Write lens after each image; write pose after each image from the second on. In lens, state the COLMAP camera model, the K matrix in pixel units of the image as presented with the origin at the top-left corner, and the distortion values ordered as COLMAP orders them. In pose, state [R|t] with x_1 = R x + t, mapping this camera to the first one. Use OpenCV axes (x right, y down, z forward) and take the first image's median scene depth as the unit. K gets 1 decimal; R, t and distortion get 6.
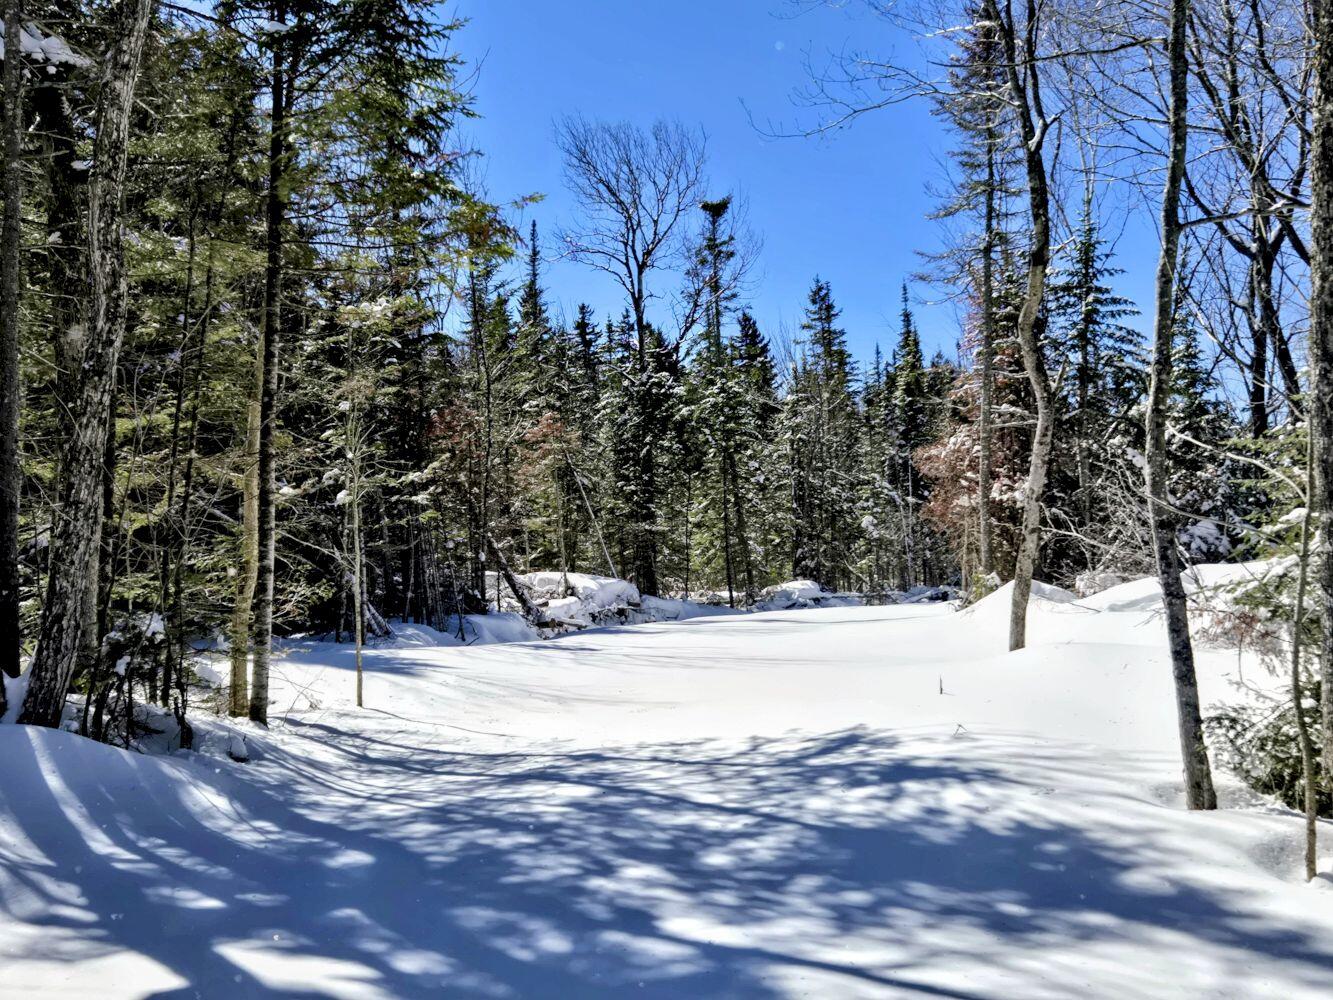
lens RADIAL K [[1475.6, 0, 666.5], [0, 1475.6, 500.0], [0, 0, 1]] dist [0.061437, -0.022155]
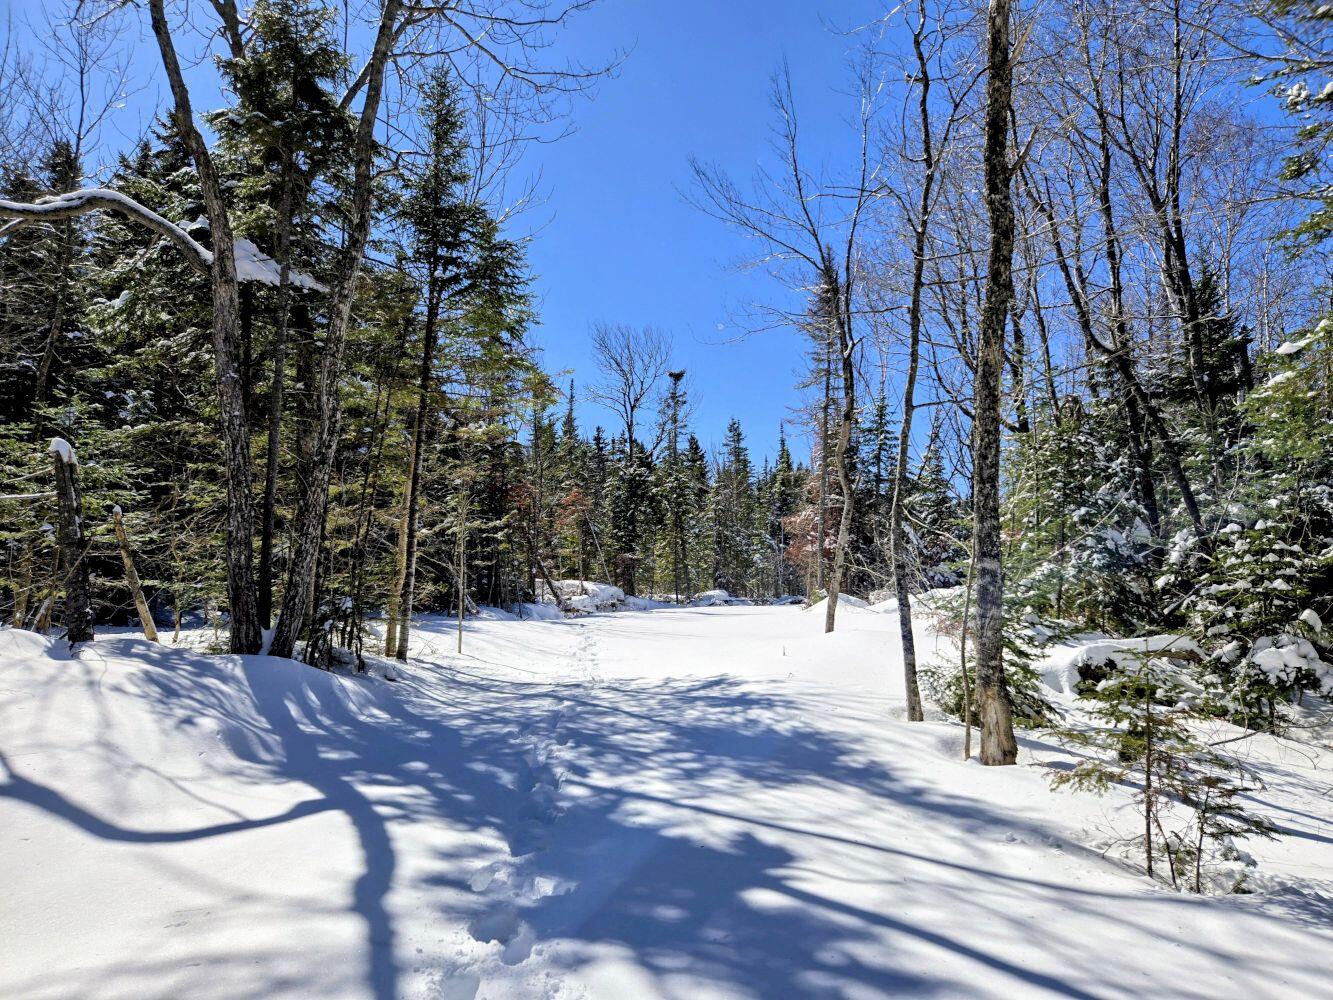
lens RADIAL K [[857.6, 0, 672.3], [0, 857.6, 504.3], [0, 0, 1]] dist [0.072519, -0.067444]
pose [[0.998859, 0.036358, 0.030964, 0.003175], [-0.035007, 0.998457, -0.043097, -0.001017], [-0.032483, 0.041964, 0.998591, -0.016481]]
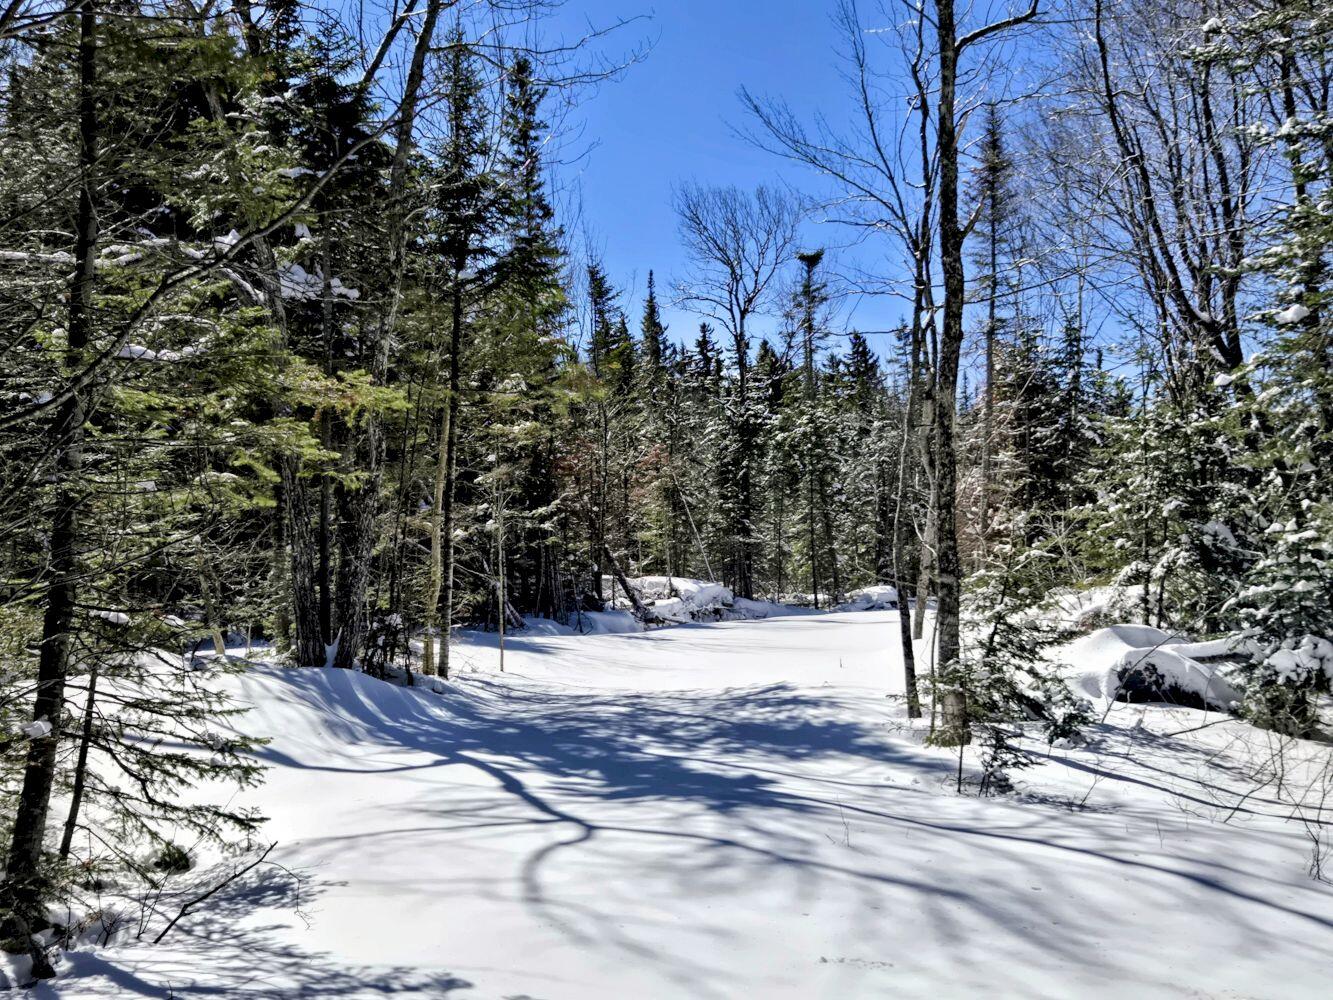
lens RADIAL K [[1475.6, 0, 666.5], [0, 1475.6, 500.0], [0, 0, 1]] dist [0.061437, -0.022155]
pose [[0.995688, 0.009594, -0.092273, 0.038391], [-0.009347, 0.999951, 0.003115, -0.017358], [0.092299, -0.002239, 0.995729, -0.192548]]
